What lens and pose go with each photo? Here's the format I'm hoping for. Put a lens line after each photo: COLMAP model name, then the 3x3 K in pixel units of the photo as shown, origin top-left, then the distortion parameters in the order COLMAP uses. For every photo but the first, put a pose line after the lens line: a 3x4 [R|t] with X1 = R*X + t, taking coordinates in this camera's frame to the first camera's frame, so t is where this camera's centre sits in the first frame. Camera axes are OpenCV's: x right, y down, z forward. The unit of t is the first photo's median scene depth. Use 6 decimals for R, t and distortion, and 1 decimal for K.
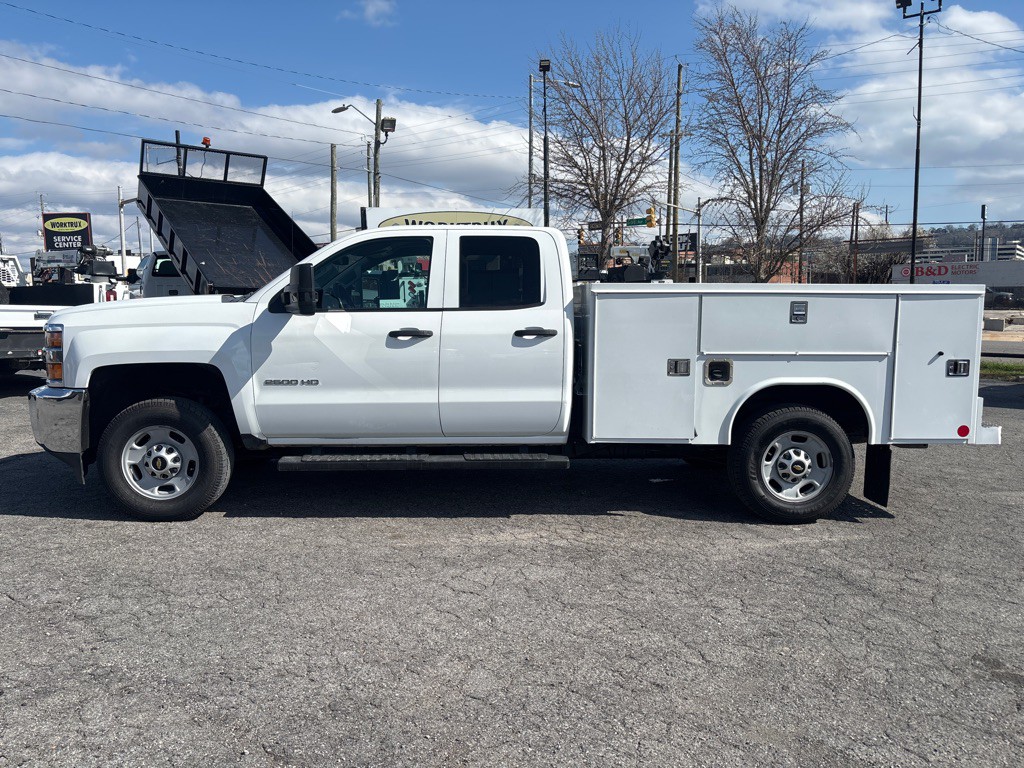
lens RADIAL K [[782.6, 0, 514.9], [0, 782.6, 384.7], [0, 0, 1]] dist [0.033038, -0.035571]
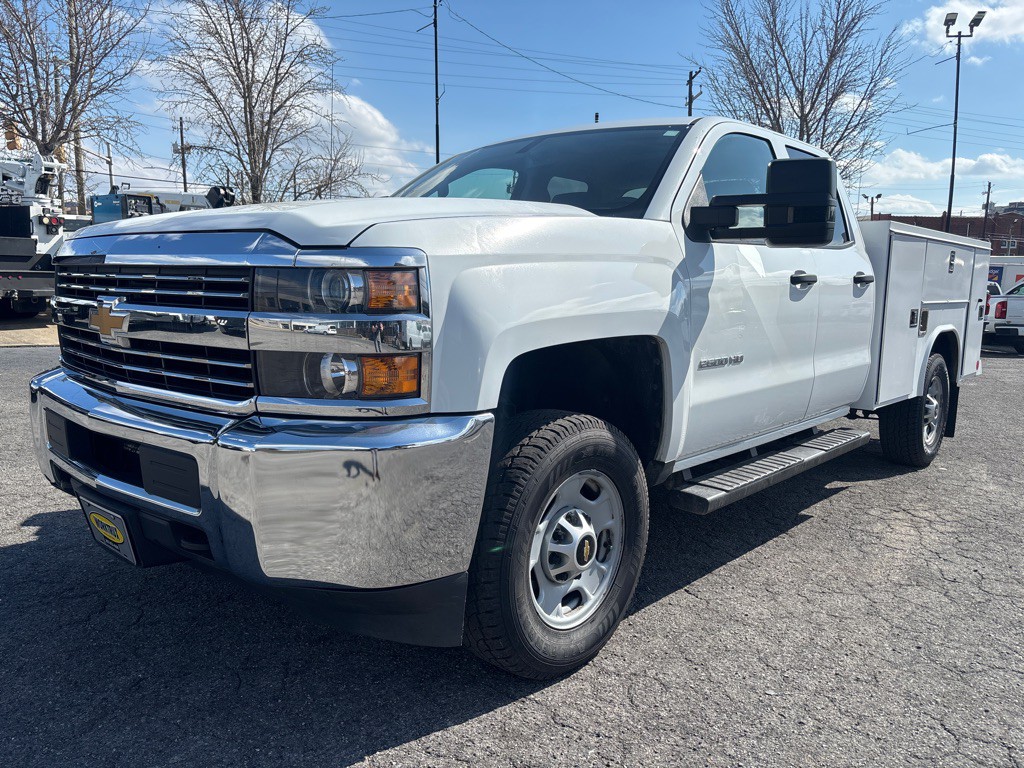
lens RADIAL K [[782.6, 0, 510.5], [0, 782.6, 381.0], [0, 0, 1]] dist [0.033038, -0.035571]
pose [[0.690853, -0.085270, 0.717949, -0.808547], [0.060361, 0.996356, 0.060253, -0.033735], [-0.720471, 0.001710, 0.693483, 0.697250]]
